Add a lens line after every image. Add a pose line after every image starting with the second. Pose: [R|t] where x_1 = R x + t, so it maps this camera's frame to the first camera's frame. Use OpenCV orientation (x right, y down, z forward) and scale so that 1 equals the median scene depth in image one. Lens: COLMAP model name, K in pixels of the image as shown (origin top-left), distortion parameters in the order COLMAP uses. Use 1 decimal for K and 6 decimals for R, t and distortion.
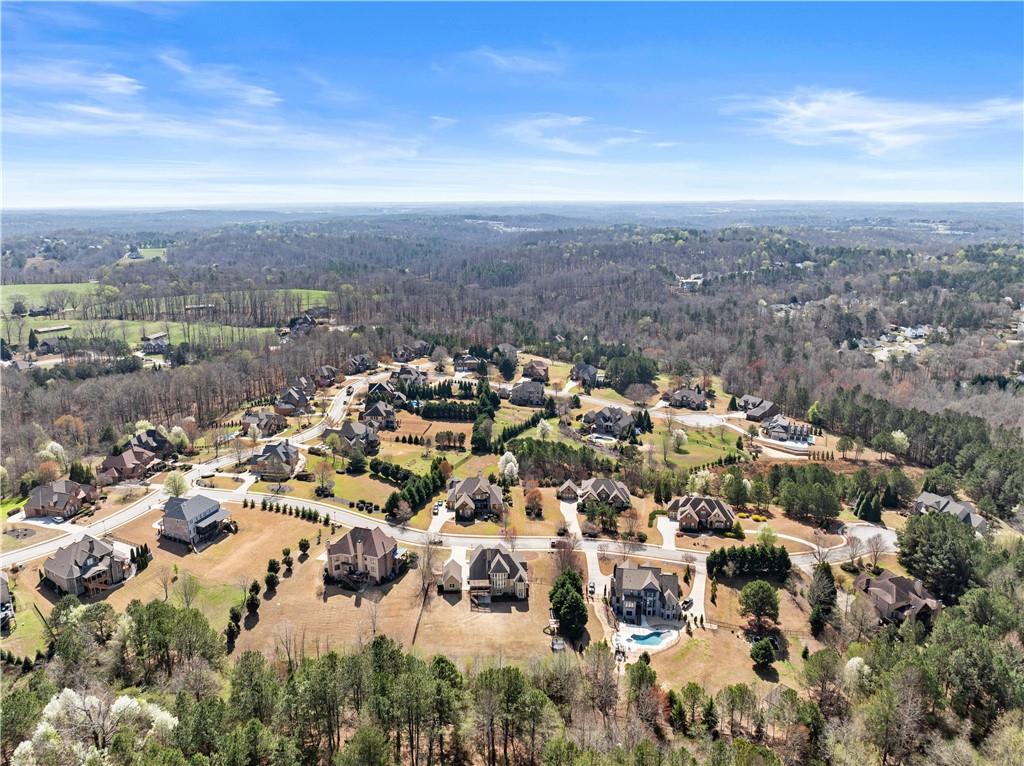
lens RADIAL K [[716.3, 0, 513.9], [0, 716.3, 383.7], [0, 0, 1]] dist [-0.043306, 0.009401]
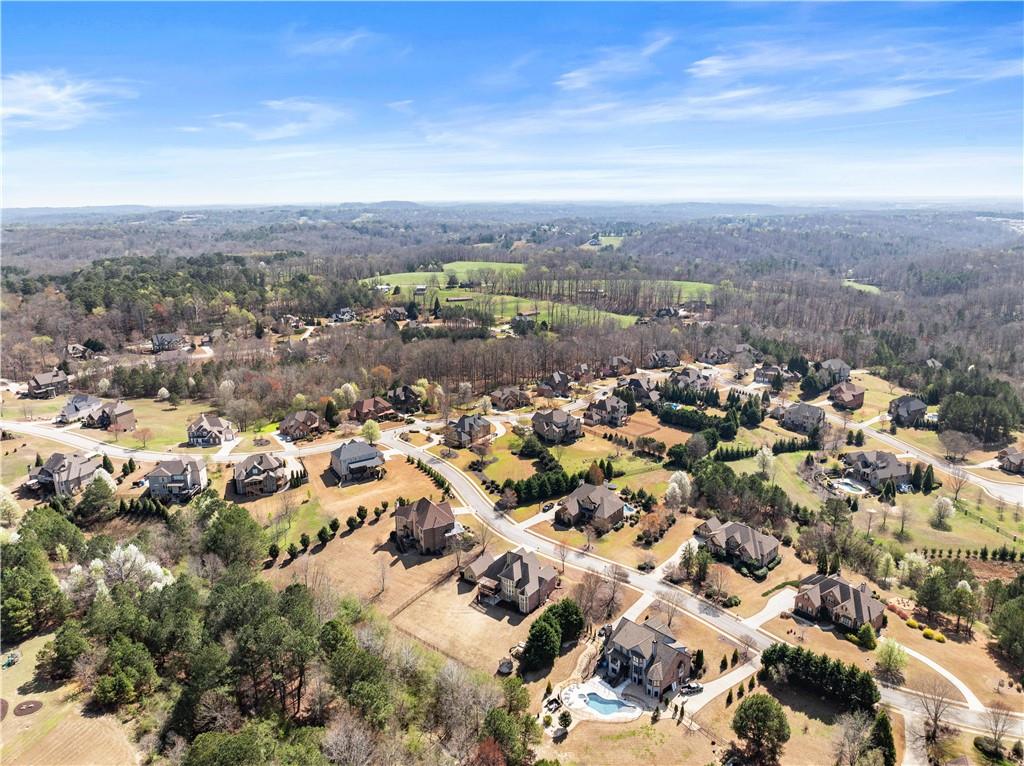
lens RADIAL K [[716.3, 0, 513.9], [0, 716.3, 383.7], [0, 0, 1]] dist [-0.043306, 0.009401]
pose [[0.779611, 0.150424, -0.607930, 0.451691], [-0.144948, 0.987708, 0.058514, -0.045242], [0.609259, 0.042500, 0.791832, 0.192438]]
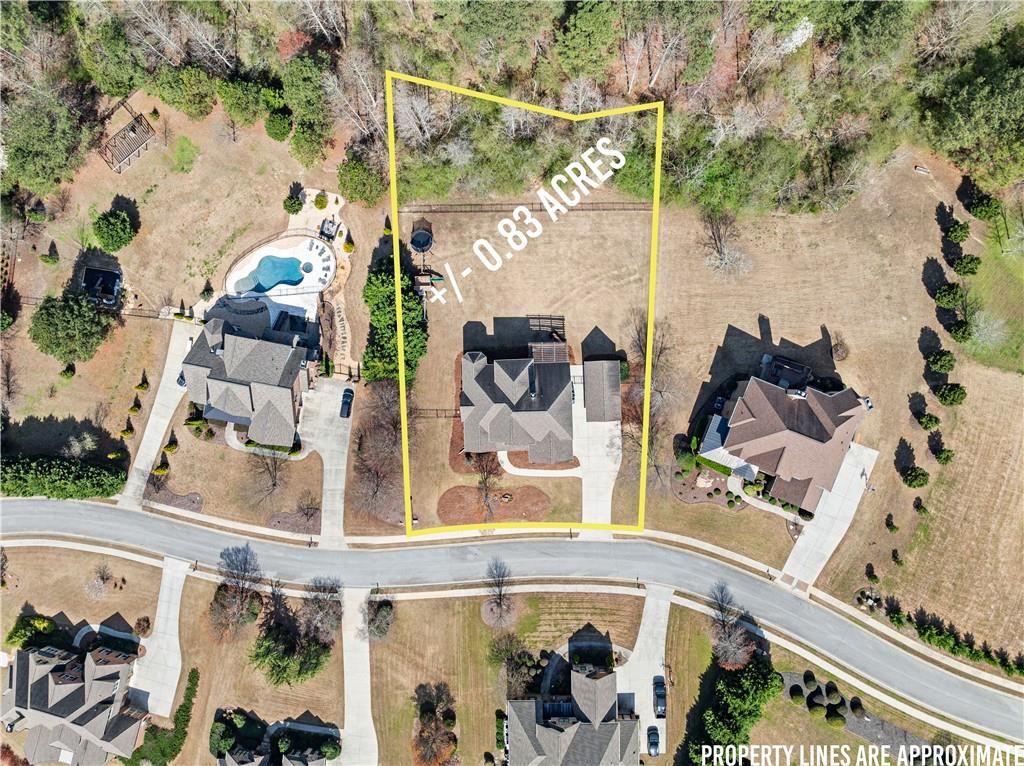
lens RADIAL K [[716.3, 0, 513.9], [0, 716.3, 383.7], [0, 0, 1]] dist [-0.043306, 0.009401]
pose [[-0.999464, -0.018615, 0.026930, -0.030119], [0.030593, -0.238254, 0.970721, -0.211117], [-0.011654, 0.971024, 0.238696, 0.751055]]
